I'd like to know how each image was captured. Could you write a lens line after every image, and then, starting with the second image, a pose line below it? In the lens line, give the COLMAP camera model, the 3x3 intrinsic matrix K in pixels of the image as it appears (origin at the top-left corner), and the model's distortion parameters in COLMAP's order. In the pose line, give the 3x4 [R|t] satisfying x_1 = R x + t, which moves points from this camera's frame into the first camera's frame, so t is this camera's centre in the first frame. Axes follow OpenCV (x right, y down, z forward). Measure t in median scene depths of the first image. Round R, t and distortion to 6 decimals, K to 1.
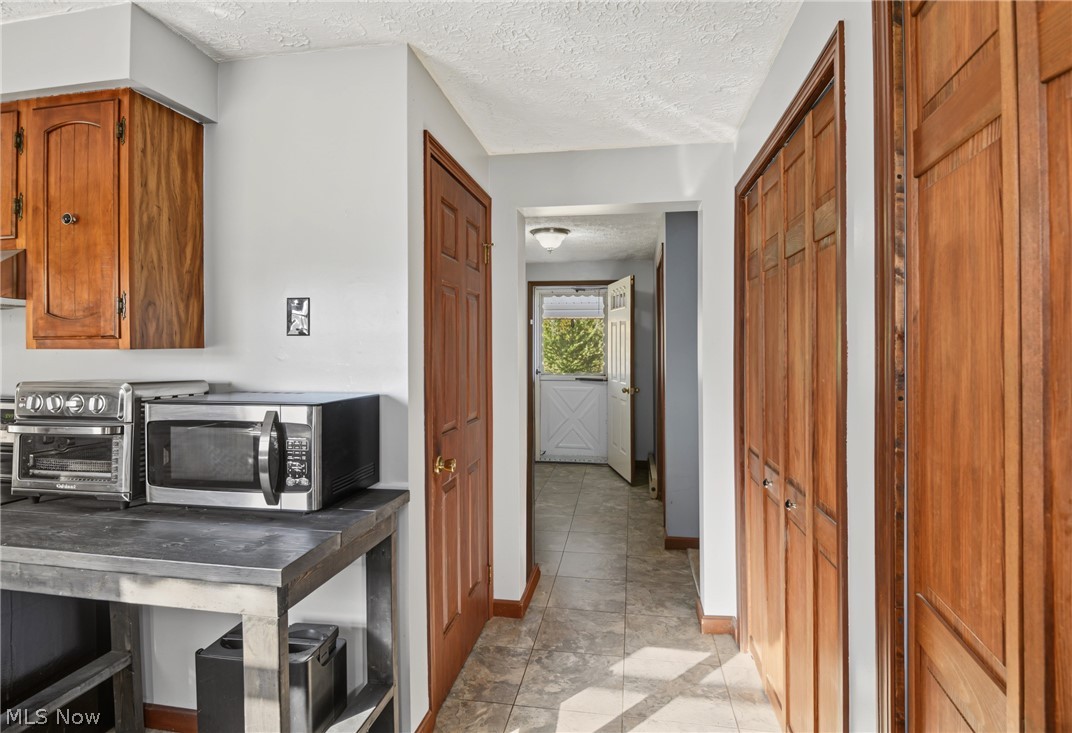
lens RADIAL K [[563.4, 0, 536.0], [0, 563.4, 366.5], [0, 0, 1]] dist [-0.002694, -0.020884]
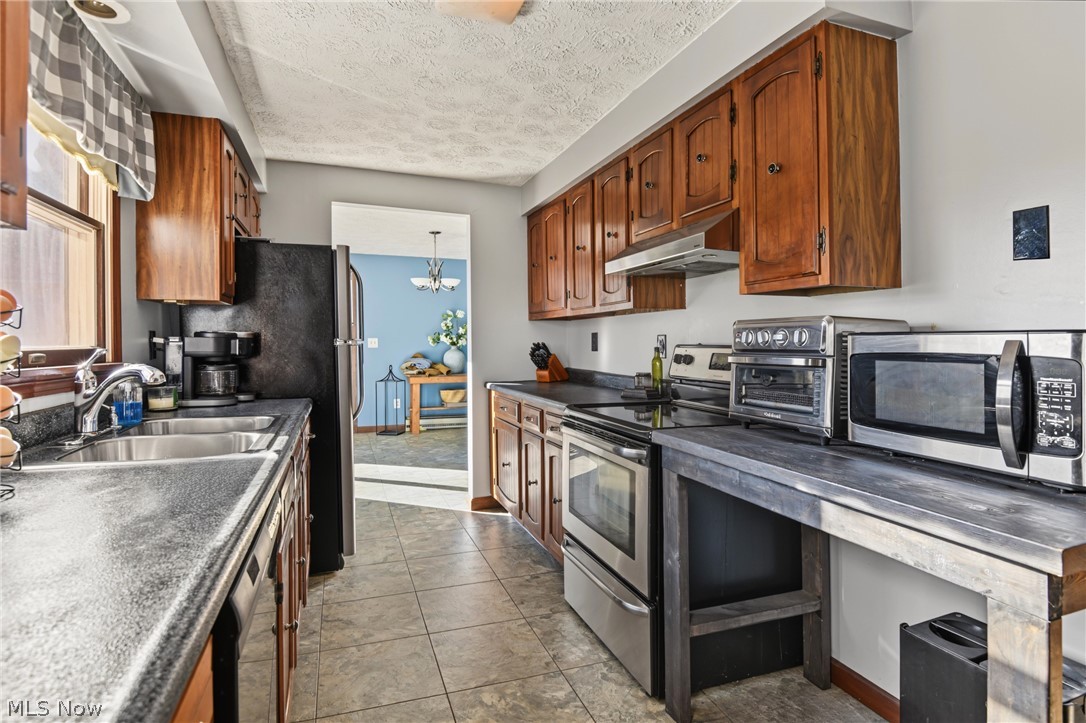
lens RADIAL K [[560.9, 0, 537.3], [0, 560.9, 344.9], [0, 0, 1]] dist [-0.038705, -0.000343]
pose [[0.480649, 0.002447, -0.876910, -0.126976], [-0.013694, 0.999895, -0.004716, 0.084546], [0.876806, 0.014275, 0.480632, 0.097238]]
